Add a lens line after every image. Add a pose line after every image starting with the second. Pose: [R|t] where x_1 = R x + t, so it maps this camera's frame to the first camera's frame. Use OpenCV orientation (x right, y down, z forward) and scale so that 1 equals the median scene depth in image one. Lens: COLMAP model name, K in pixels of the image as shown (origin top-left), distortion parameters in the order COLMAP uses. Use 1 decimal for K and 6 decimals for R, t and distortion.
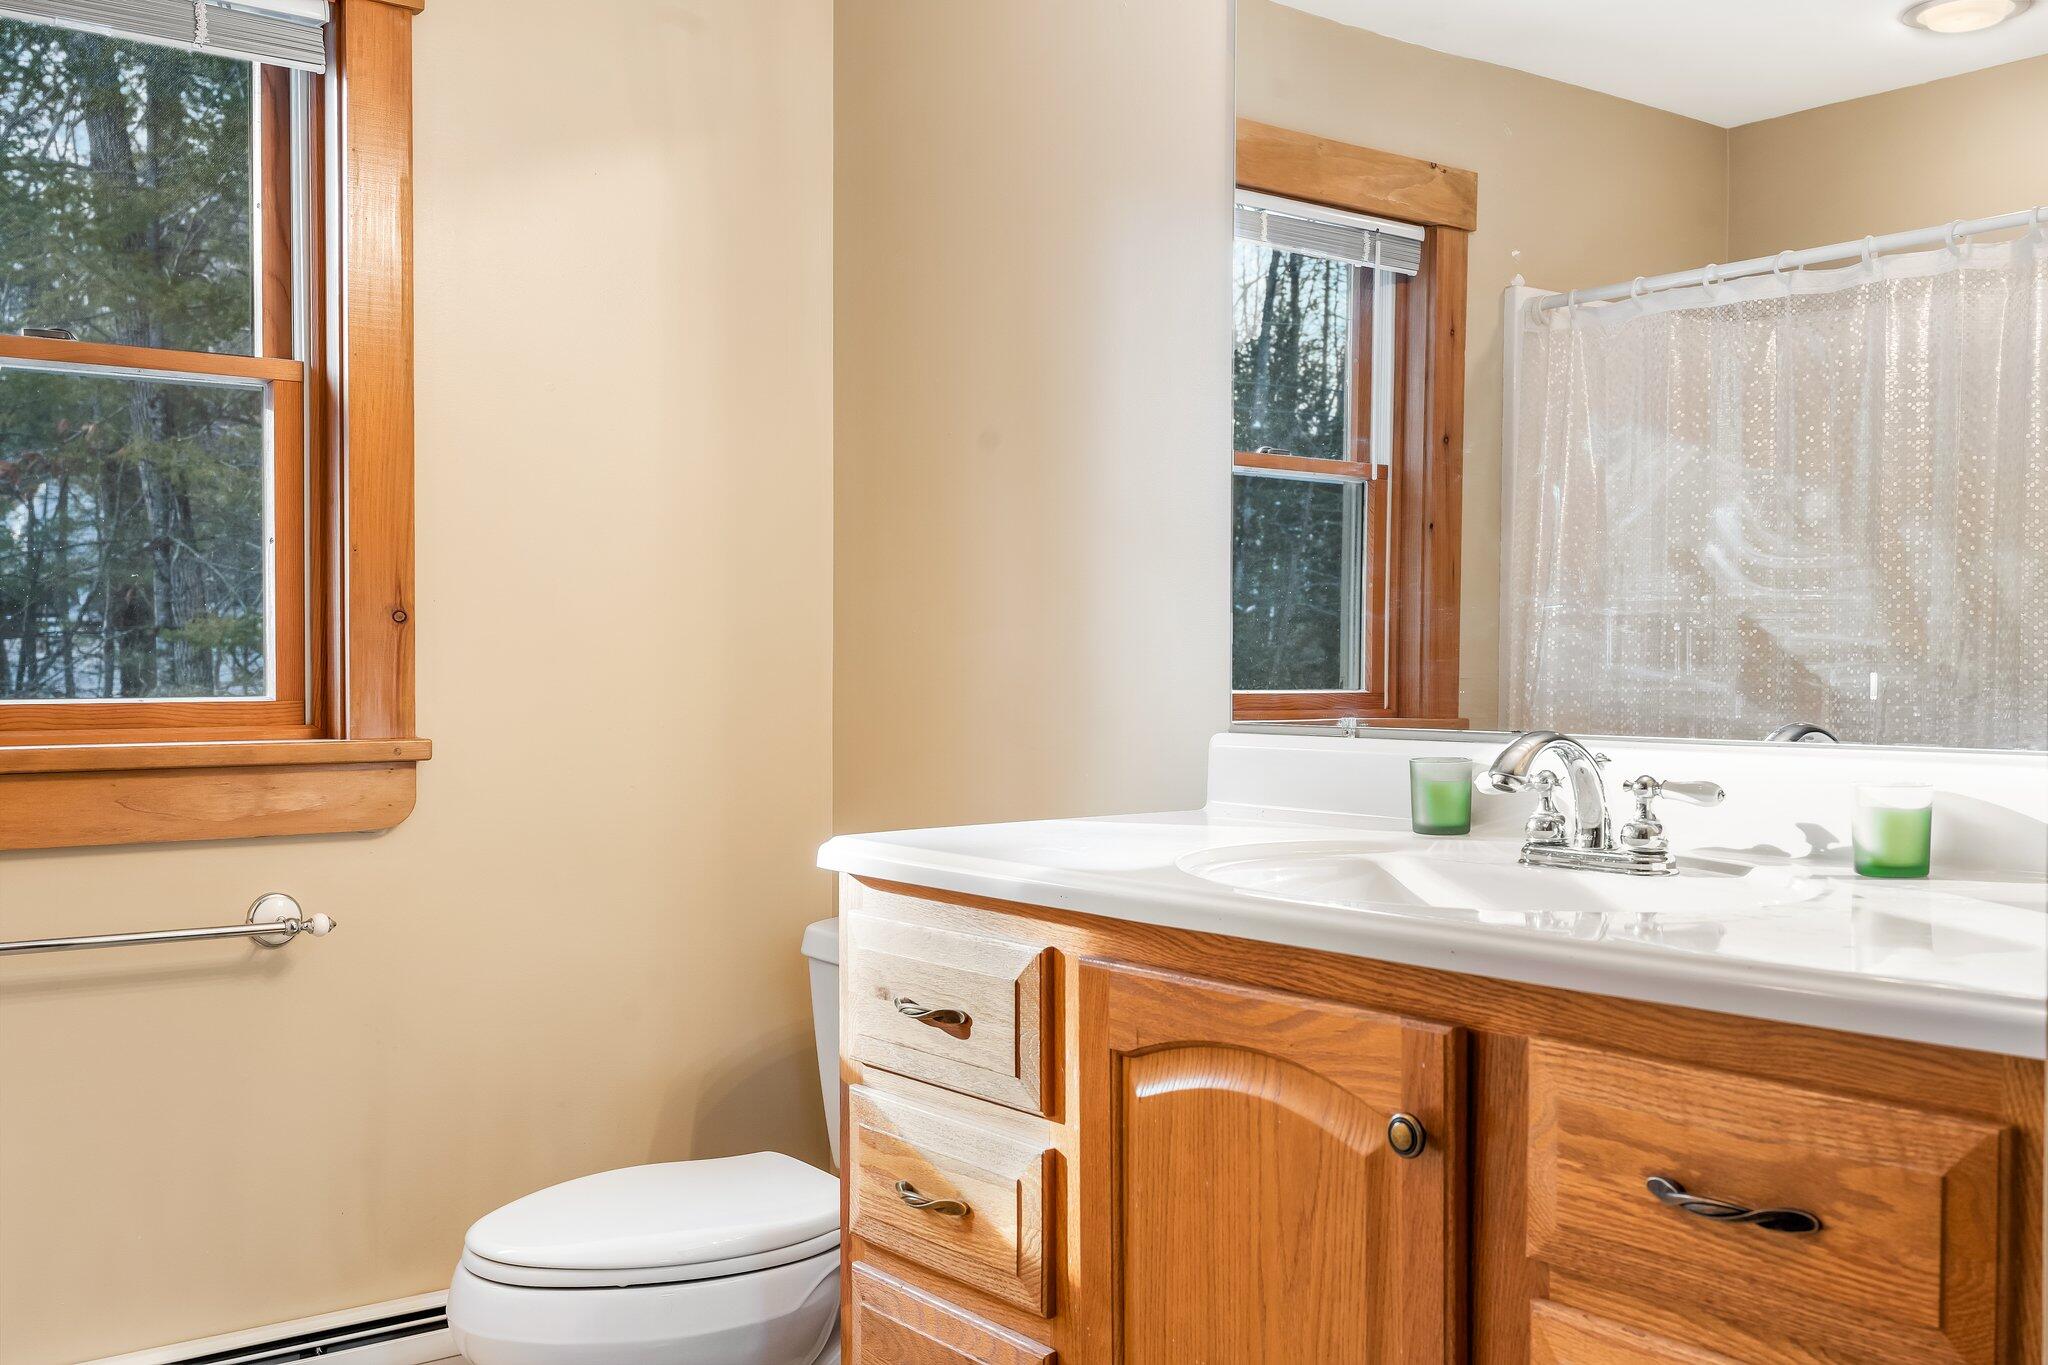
lens RADIAL K [[2006.3, 0, 1024.0], [0, 2006.3, 682.5], [0, 0, 1]] dist [0.013159, -0.001108]
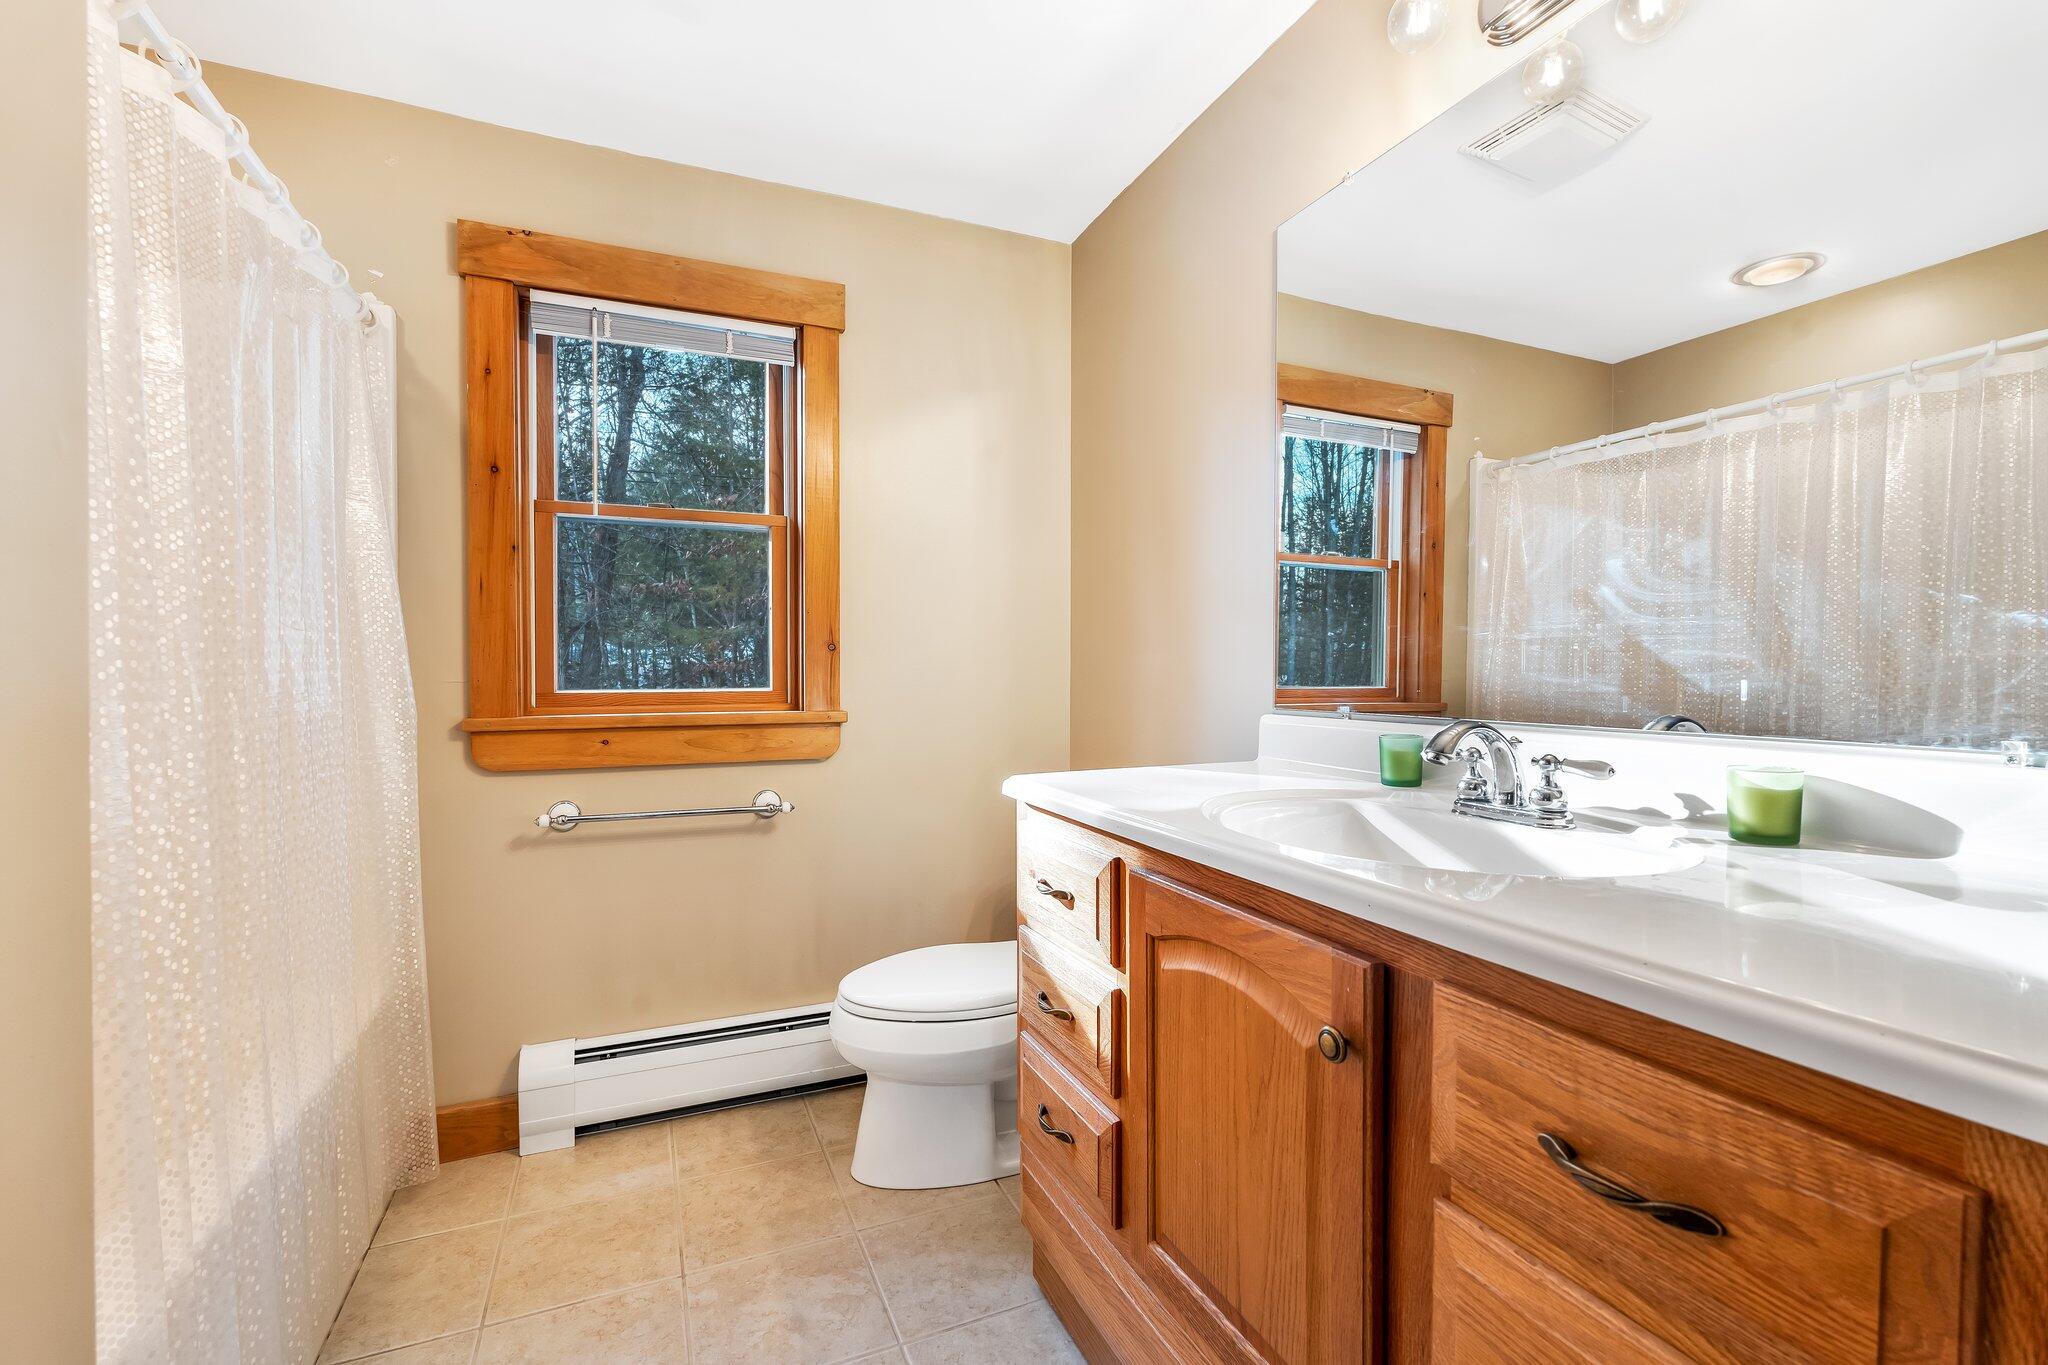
lens RADIAL K [[896.8, 0, 1024.0], [0, 896.8, 682.5], [0, 0, 1]] dist [-0.002211, -0.000177]
pose [[0.970831, 0.003515, -0.239740, 0.109665], [-0.002916, 0.999992, 0.002852, -0.003319], [0.239748, -0.002070, 0.970833, 0.326240]]
